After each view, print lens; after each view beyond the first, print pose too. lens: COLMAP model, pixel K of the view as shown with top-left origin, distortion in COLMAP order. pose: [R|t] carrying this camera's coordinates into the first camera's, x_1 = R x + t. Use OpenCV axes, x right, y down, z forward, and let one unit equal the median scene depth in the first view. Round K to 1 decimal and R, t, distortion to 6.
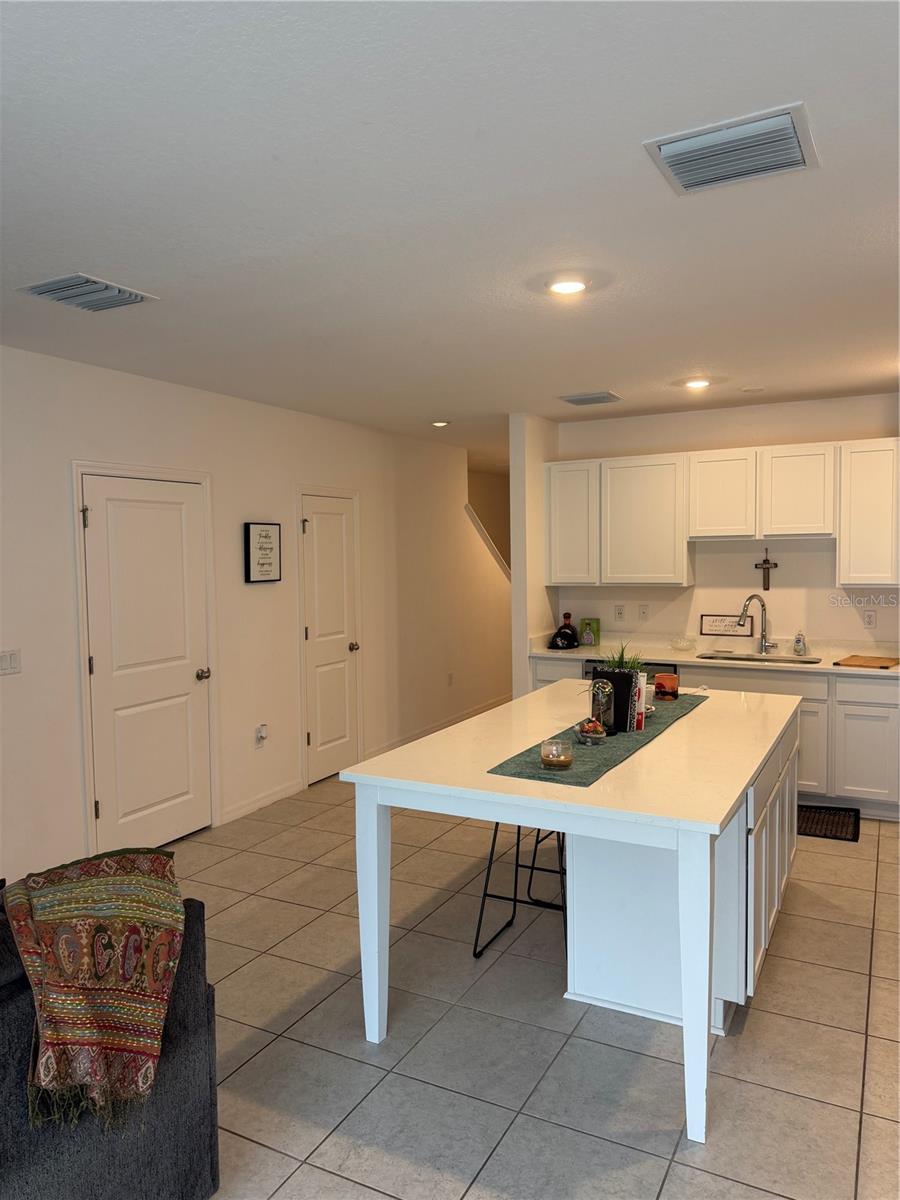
lens RADIAL K [[838.8, 0, 450.4], [0, 838.8, 599.5], [0, 0, 1]] dist [-0.002359, 0.001766]
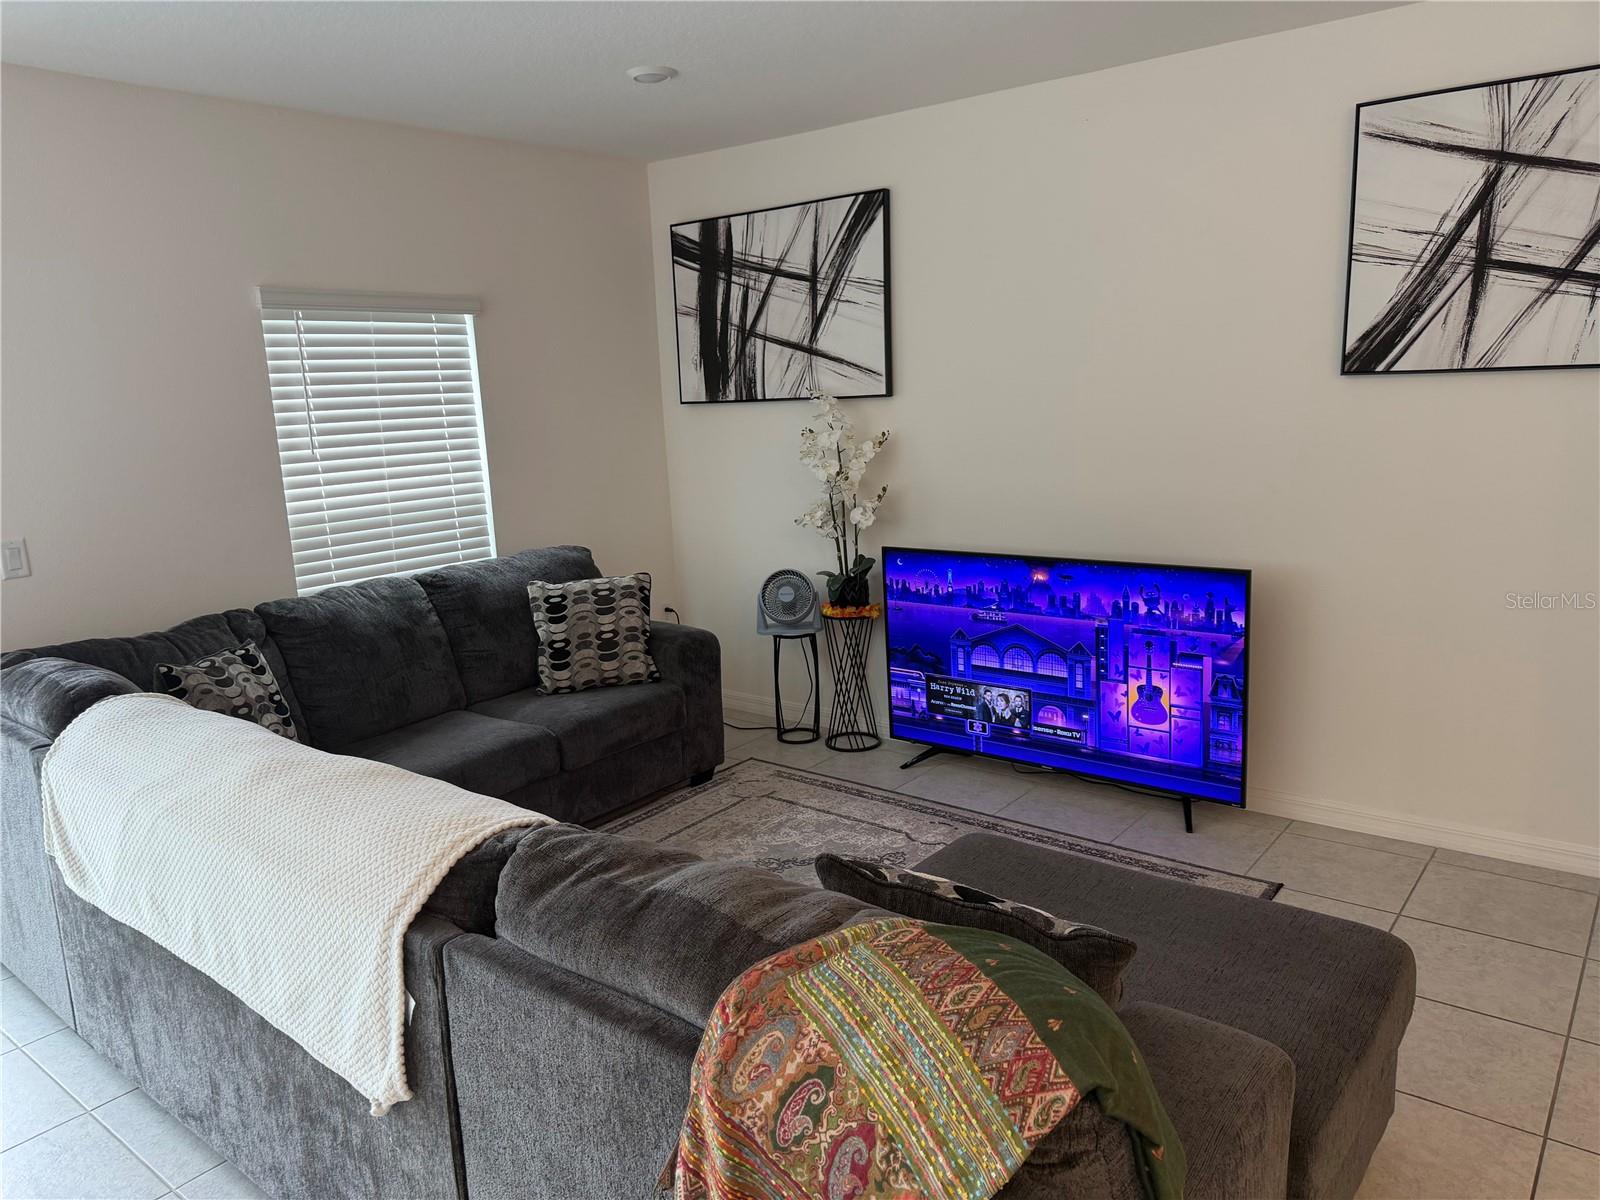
lens RADIAL K [[1118.5, 0, 794.7], [0, 1118.5, 598.8], [0, 0, 1]] dist [-0.002359, 0.001766]
pose [[-0.176603, 0.208952, -0.961847, 0.178299], [-0.019884, 0.976250, 0.215732, -0.035219], [0.984081, 0.057224, -0.168254, 1.081610]]
